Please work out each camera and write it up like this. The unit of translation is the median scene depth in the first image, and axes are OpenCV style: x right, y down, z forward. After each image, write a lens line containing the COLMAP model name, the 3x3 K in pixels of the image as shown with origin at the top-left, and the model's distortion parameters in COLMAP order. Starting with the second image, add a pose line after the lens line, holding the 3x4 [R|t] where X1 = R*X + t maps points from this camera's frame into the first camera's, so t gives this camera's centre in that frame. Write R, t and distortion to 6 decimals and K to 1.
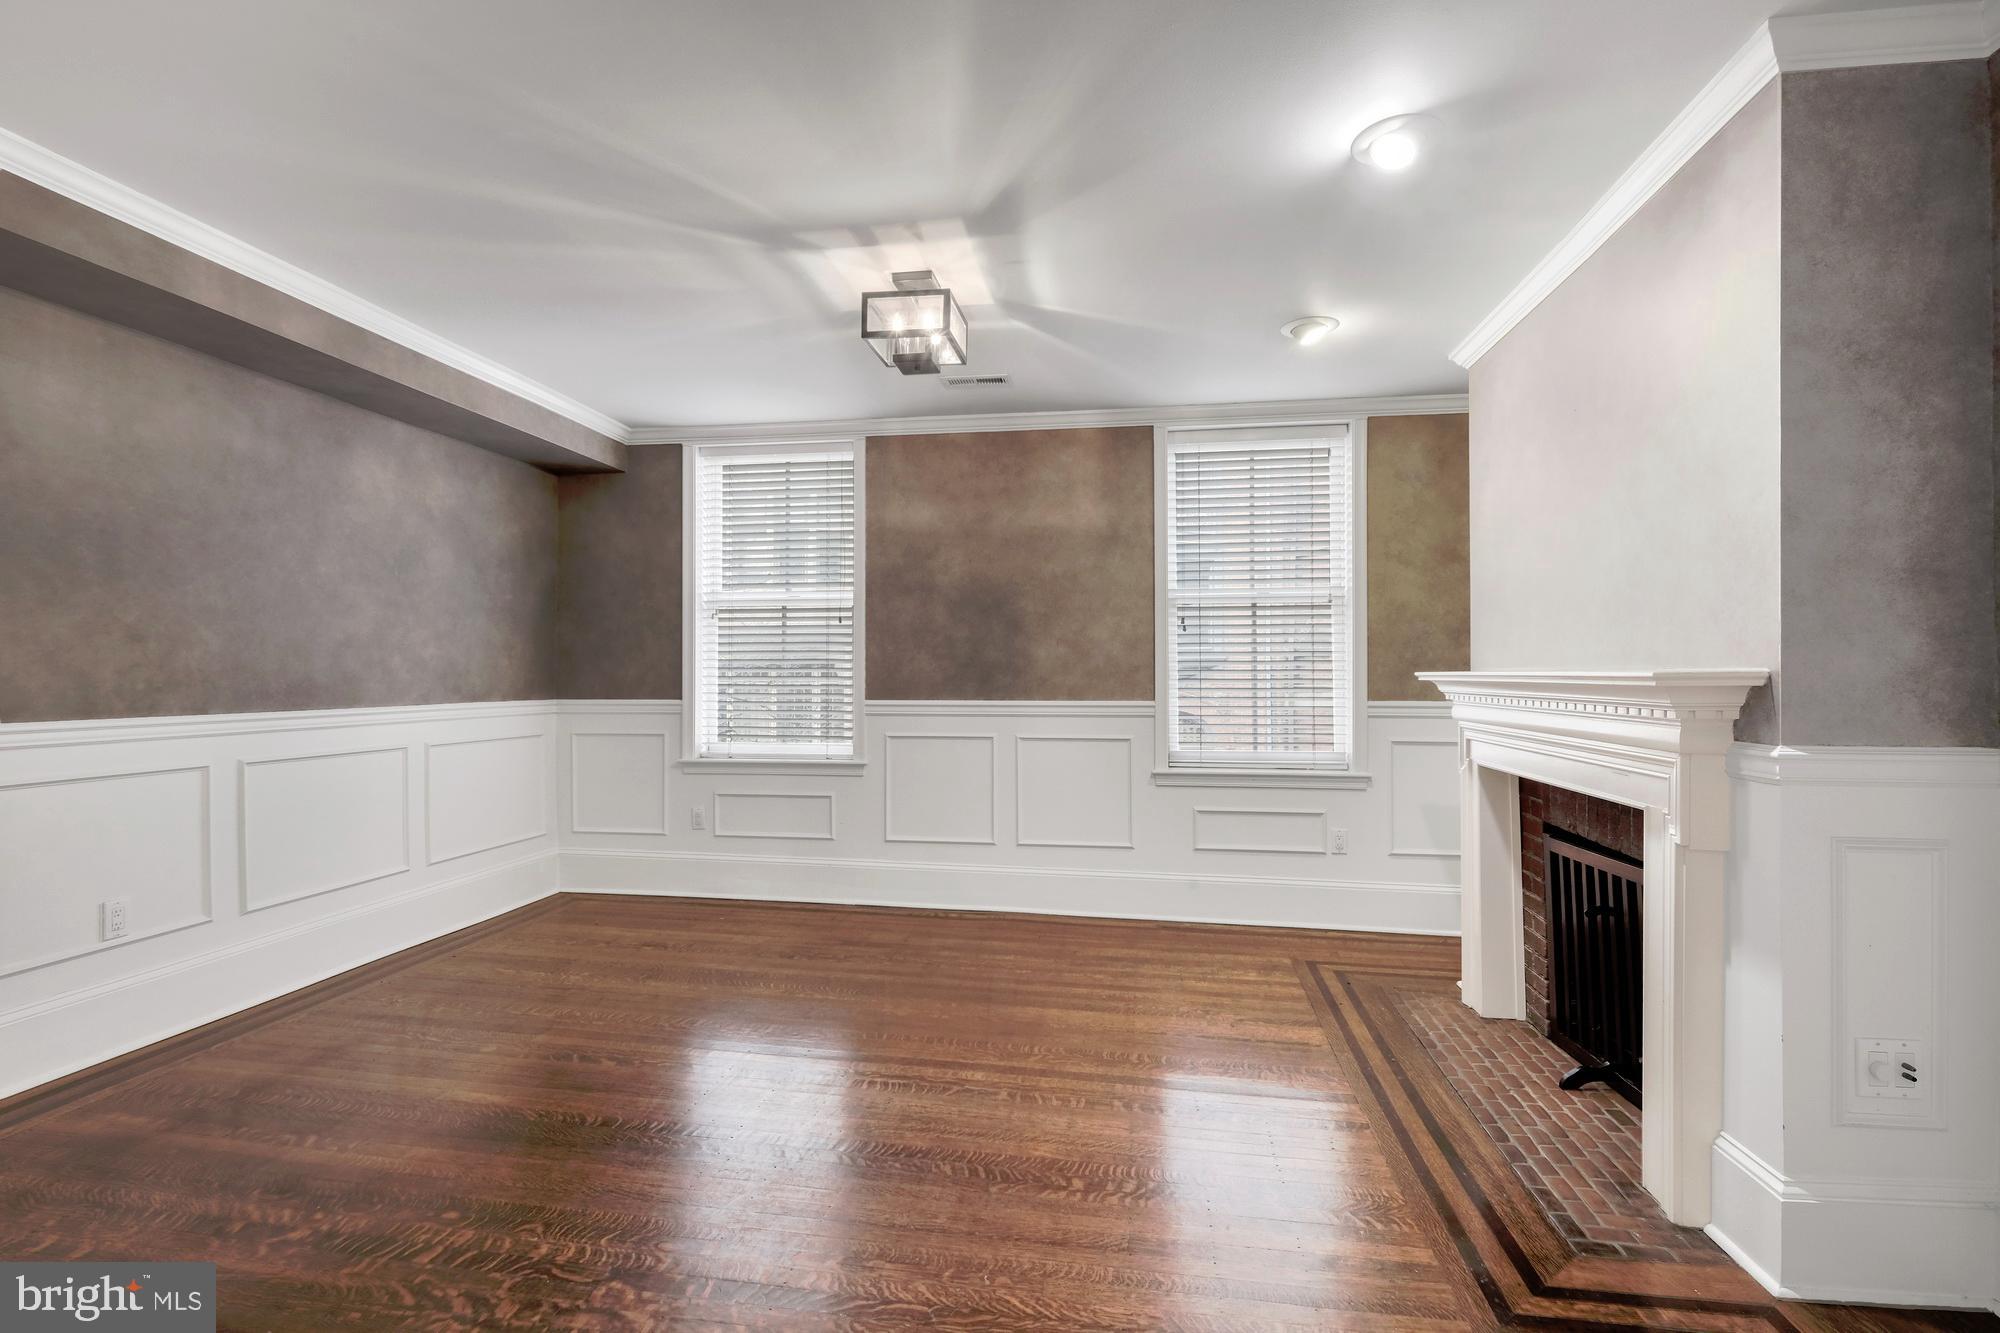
lens RADIAL K [[898.0, 0, 993.9], [0, 898.0, 673.5], [0, 0, 1]] dist [-0.001157, -0.000525]
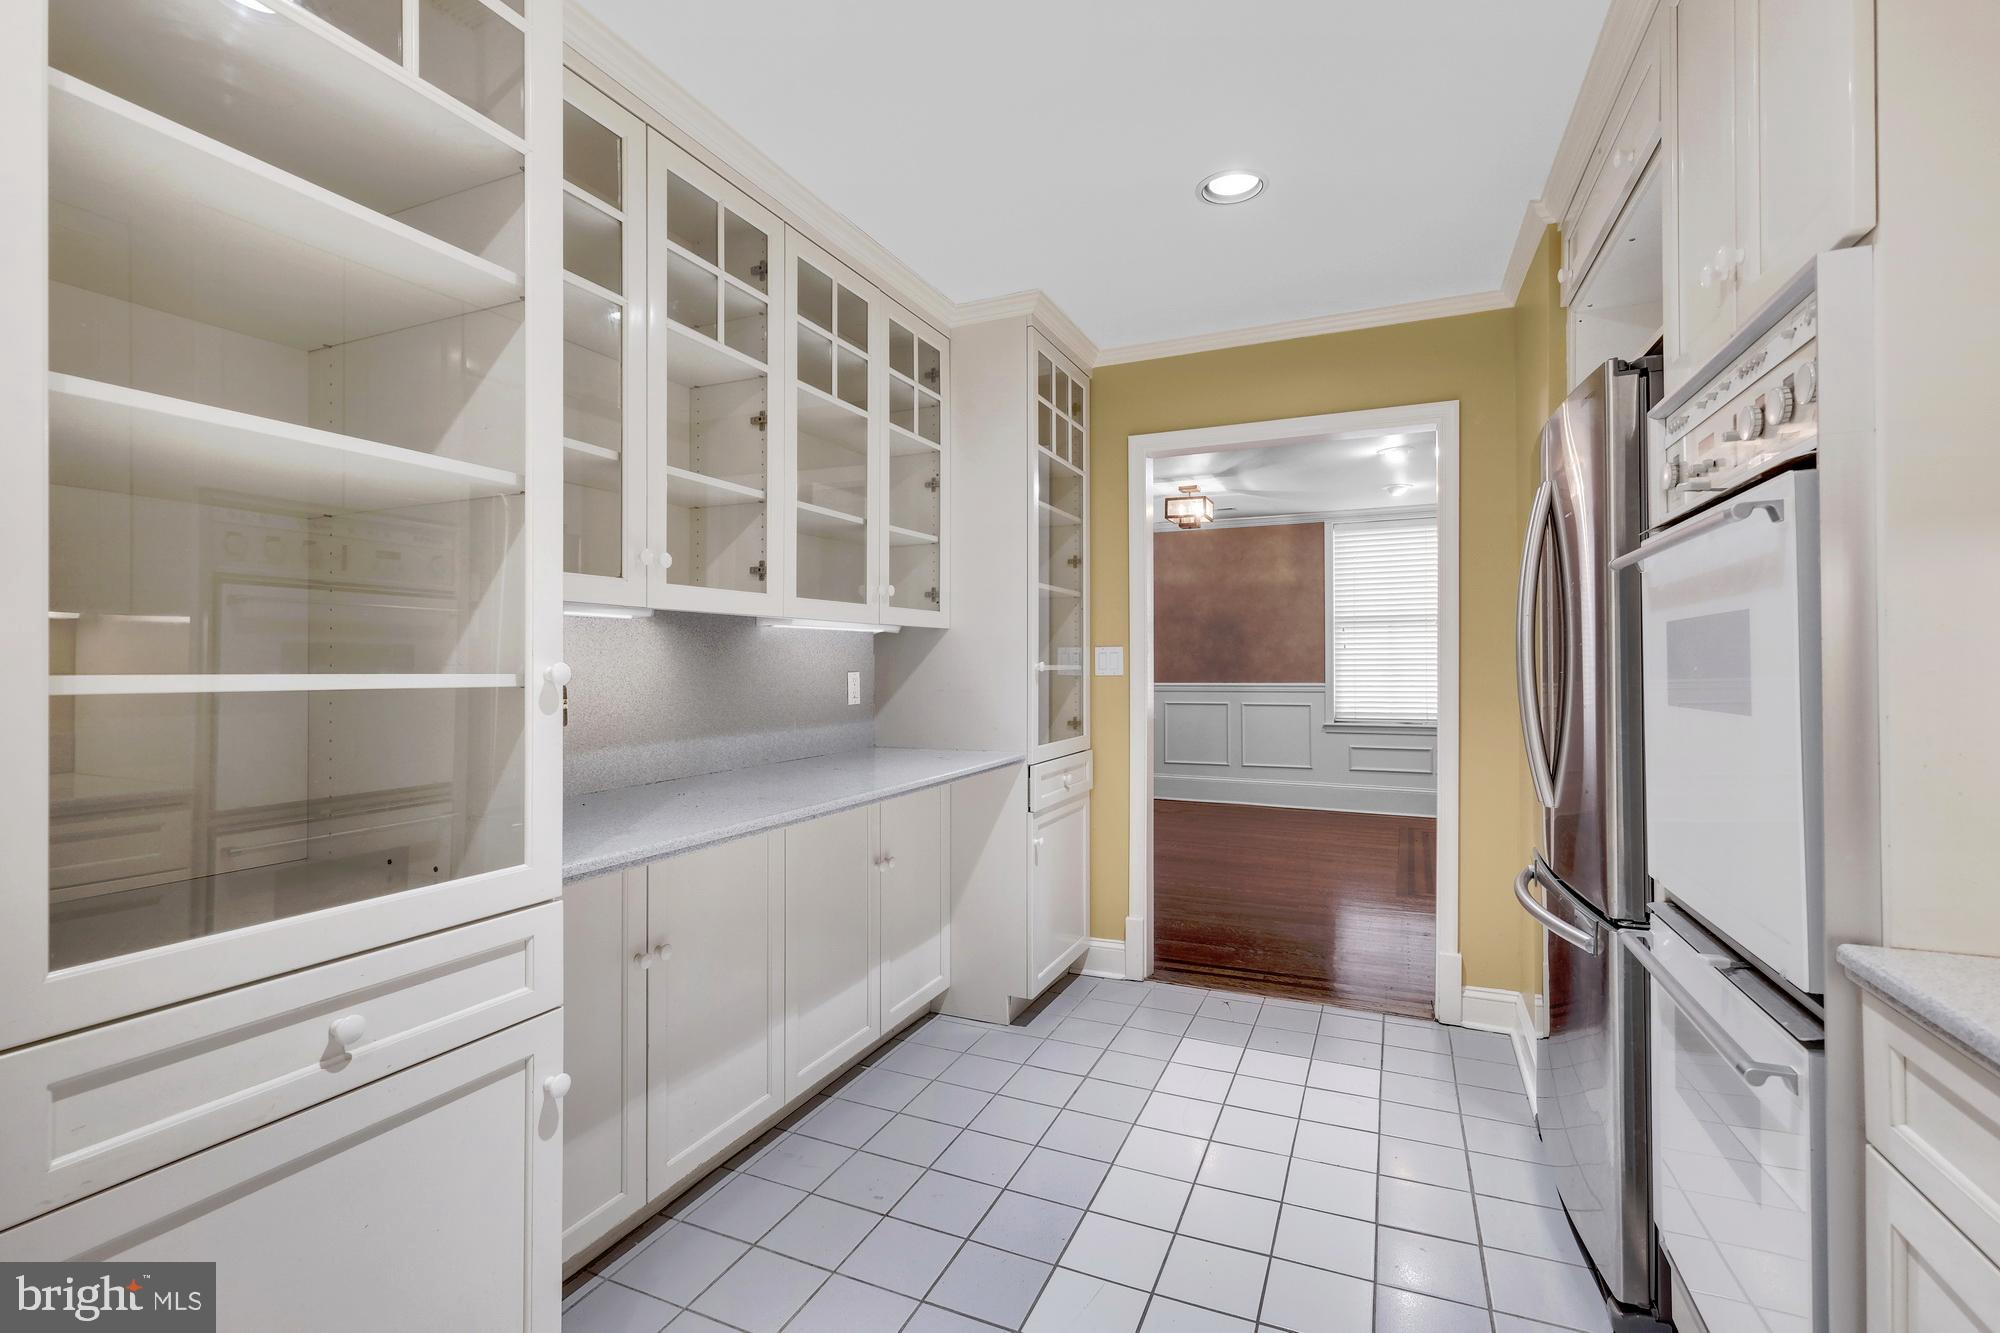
lens RADIAL K [[867.3, 0, 995.3], [0, 867.3, 666.2], [0, 0, 1]] dist [-0.004152, 0.000318]
pose [[0.964804, -0.001777, -0.262966, 0.006902], [0.004355, 0.999948, 0.009220, -0.020135], [0.262936, -0.010041, 0.964761, -0.757561]]
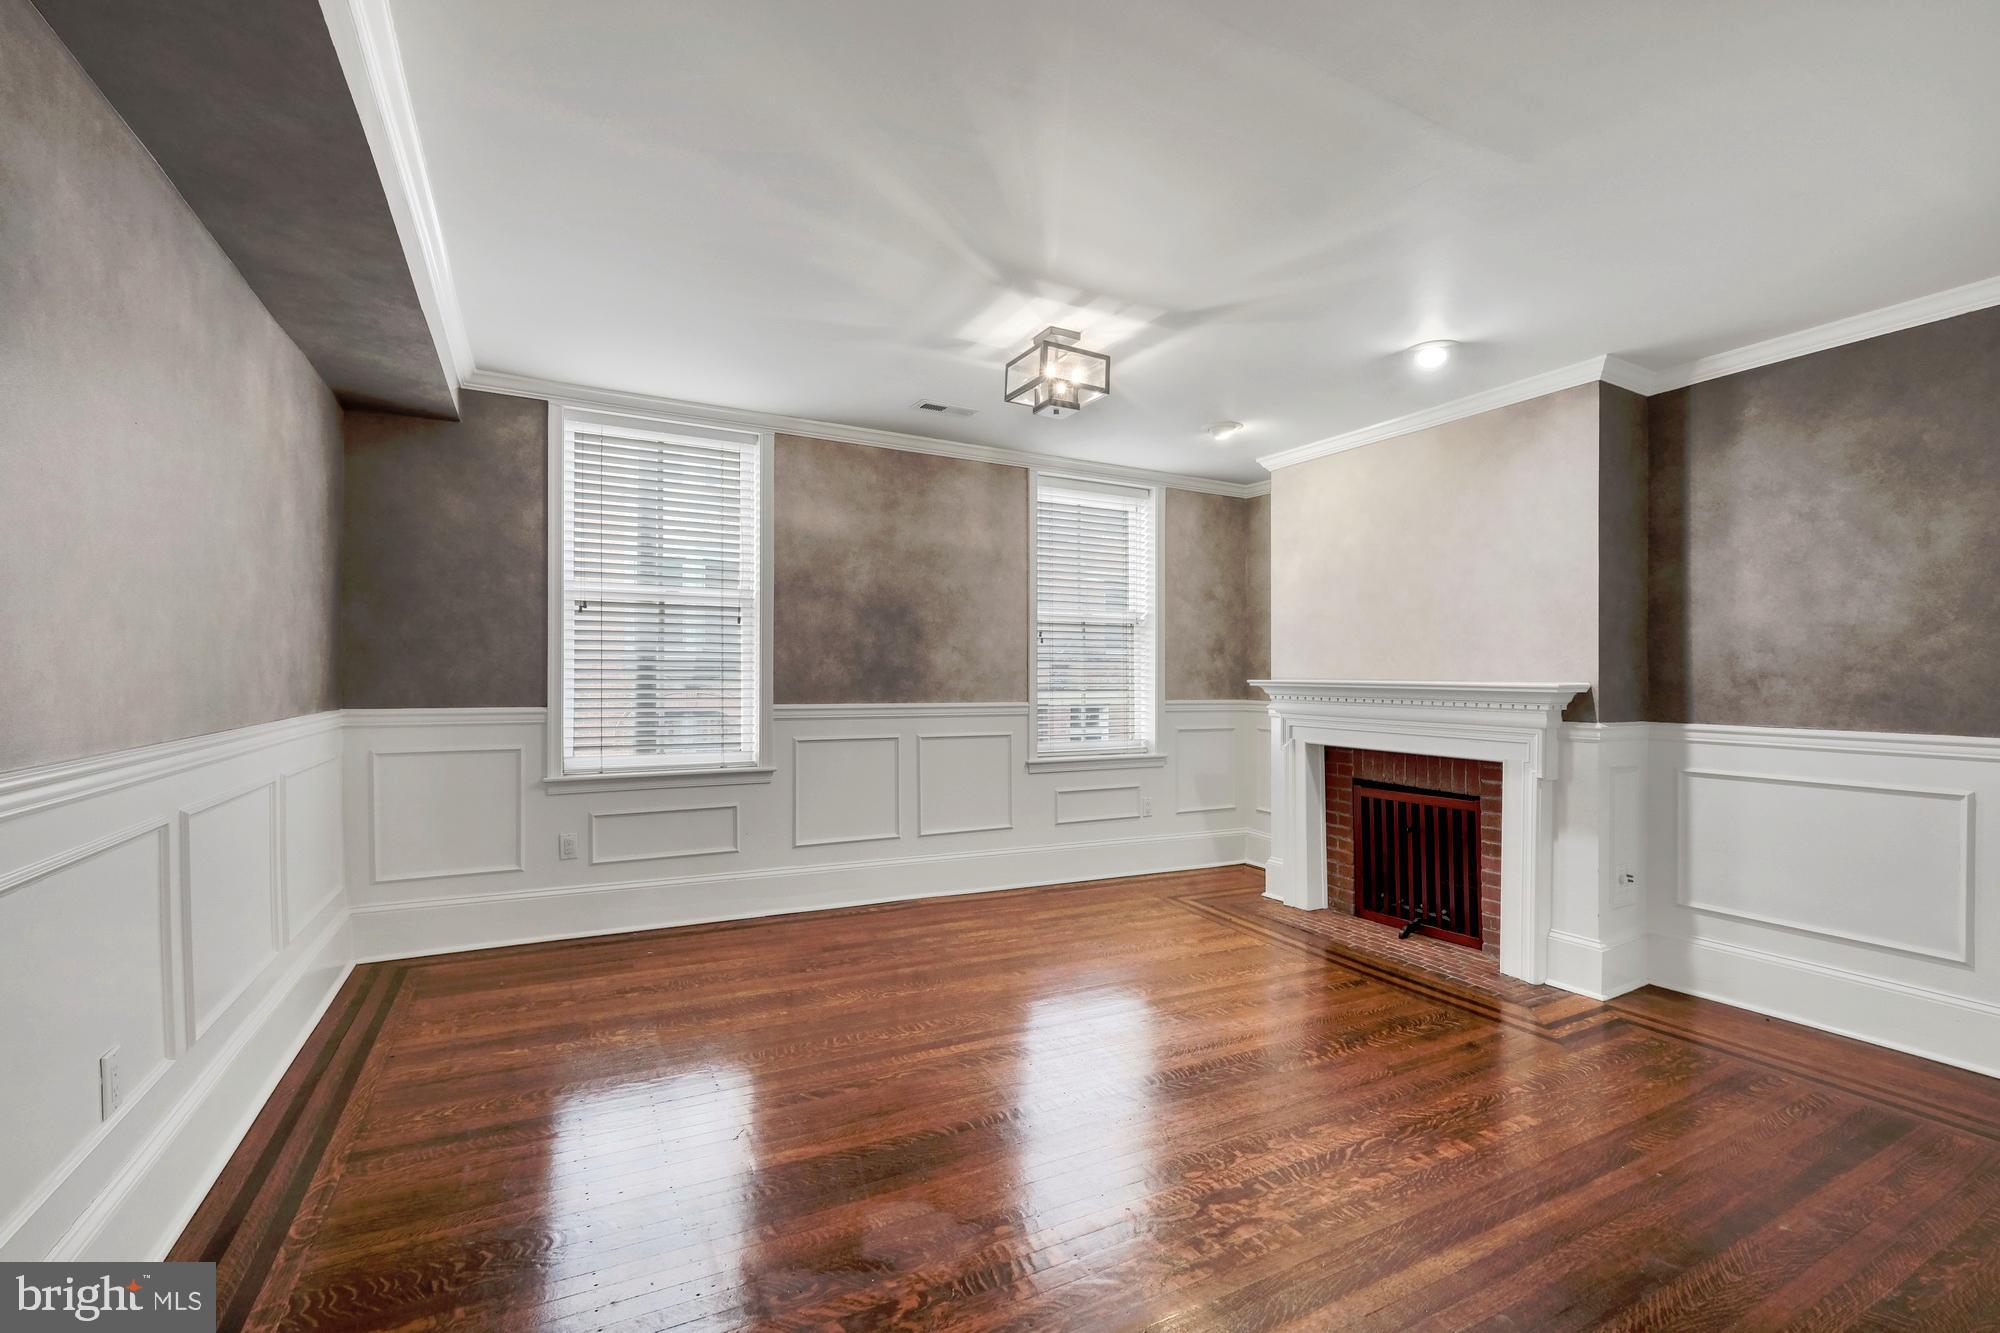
lens RADIAL K [[867.3, 0, 1004.8], [0, 867.3, 678.7], [0, 0, 1]] dist [-0.004152, 0.000318]
pose [[0.801231, 0.004153, 0.598341, -0.528152], [-0.009592, 0.999937, 0.005905, -0.006425], [-0.598278, -0.010470, 0.801220, 0.104605]]
